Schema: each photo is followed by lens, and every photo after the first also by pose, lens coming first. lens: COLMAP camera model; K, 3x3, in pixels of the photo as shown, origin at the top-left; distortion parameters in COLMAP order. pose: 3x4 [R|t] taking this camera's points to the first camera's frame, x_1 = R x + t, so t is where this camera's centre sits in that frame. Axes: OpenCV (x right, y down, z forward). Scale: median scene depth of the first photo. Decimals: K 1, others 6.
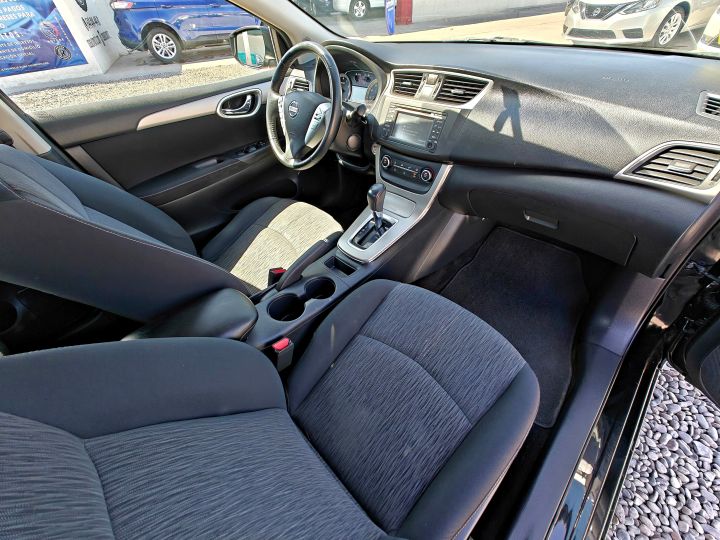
lens RADIAL K [[297.8, 0, 359.7], [0, 297.8, 271.6], [0, 0, 1]] dist [0.002781, -0.003588]
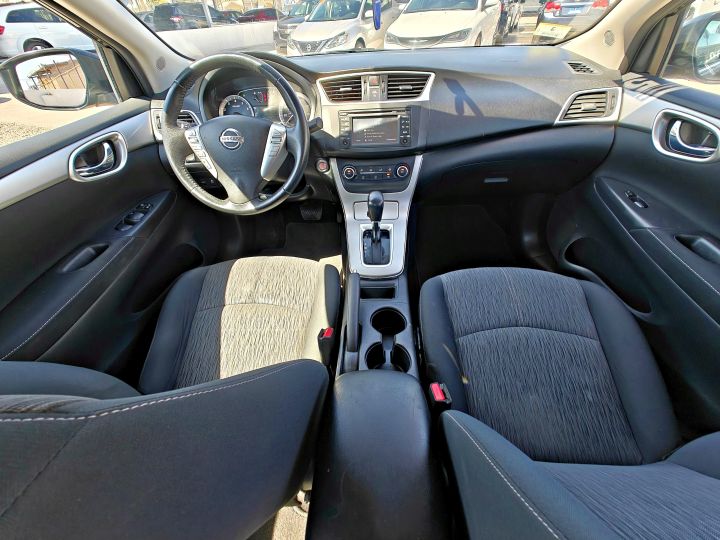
lens RADIAL K [[297.8, 0, 360.6], [0, 297.8, 271.5], [0, 0, 1]] dist [0.002781, -0.003588]
pose [[0.743551, -0.417212, 0.522557, -0.557733], [0.461393, 0.885748, 0.050665, -0.143078], [-0.483992, 0.203432, 0.851097, 0.287382]]
